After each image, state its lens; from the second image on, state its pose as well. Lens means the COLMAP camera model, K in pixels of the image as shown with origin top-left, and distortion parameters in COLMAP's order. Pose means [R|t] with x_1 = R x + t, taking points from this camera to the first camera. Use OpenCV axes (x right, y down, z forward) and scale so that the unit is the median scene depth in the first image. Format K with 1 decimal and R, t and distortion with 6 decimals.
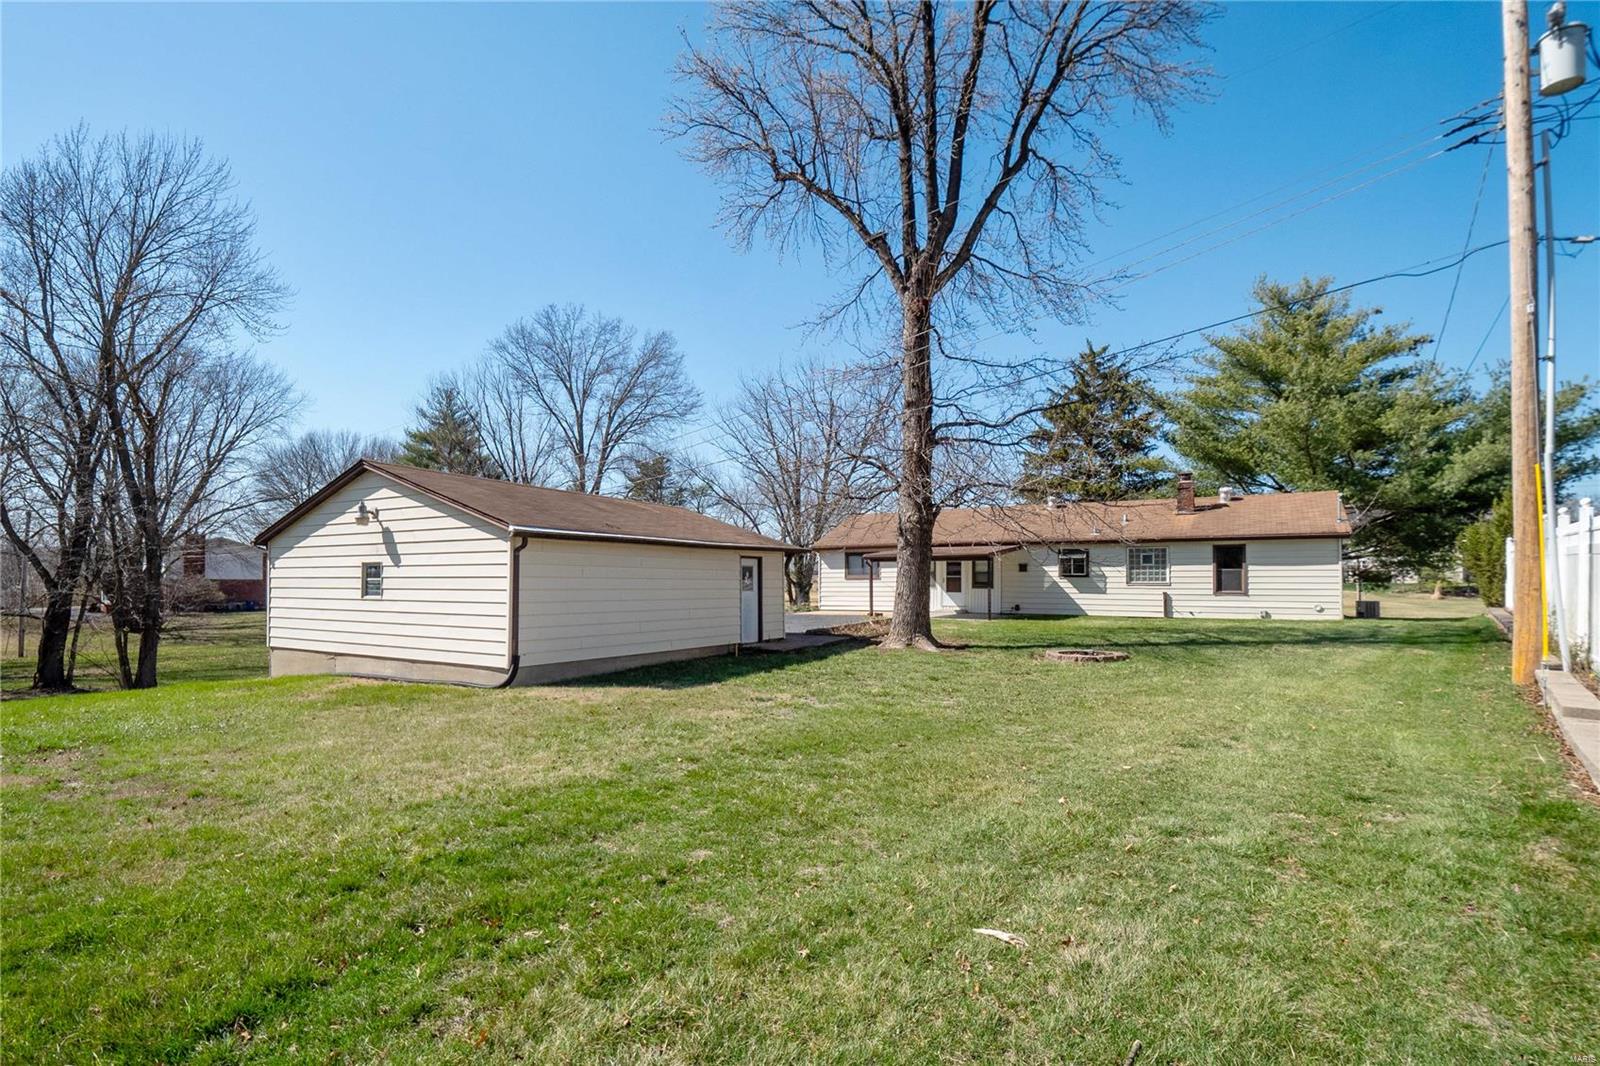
lens RADIAL K [[772.1, 0, 759.4], [0, 772.1, 527.4], [0, 0, 1]] dist [0.002217, 0.000293]
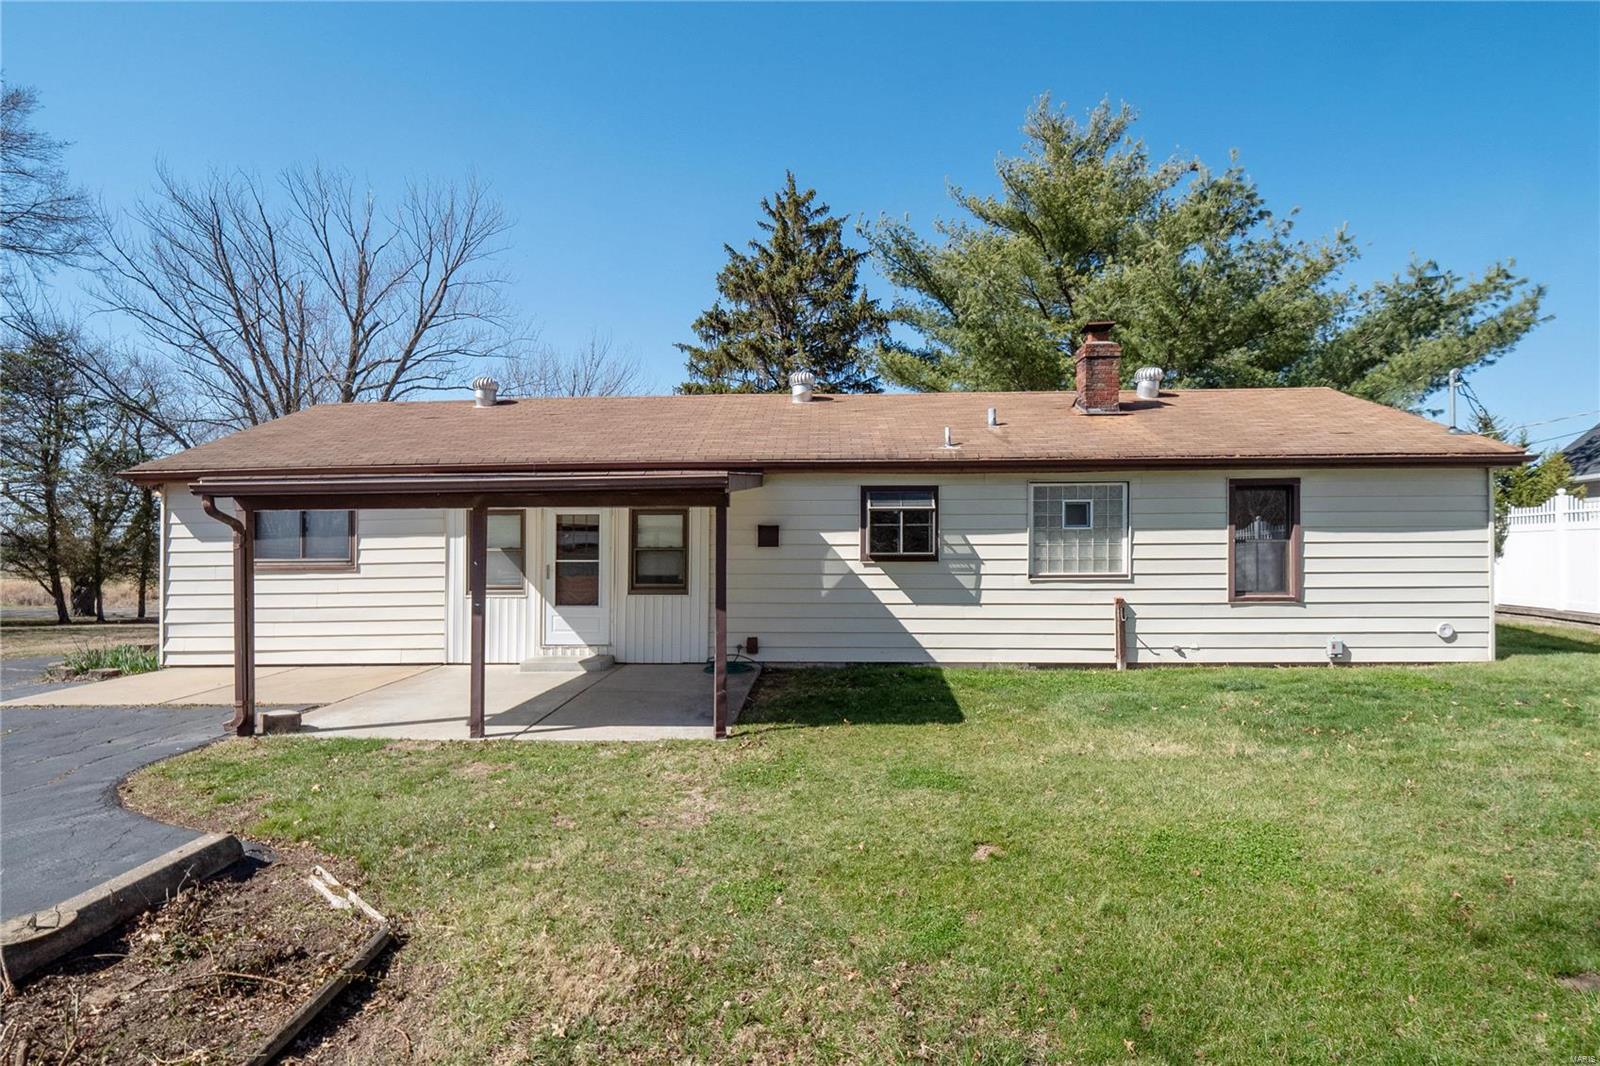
lens RADIAL K [[772.1, 0, 759.4], [0, 772.1, 527.4], [0, 0, 1]] dist [0.002217, 0.000293]
pose [[0.879874, 0.008560, 0.475130, 0.172104], [-0.025388, 0.999257, 0.029012, 0.039575], [-0.474529, -0.037590, 0.879437, 0.712361]]
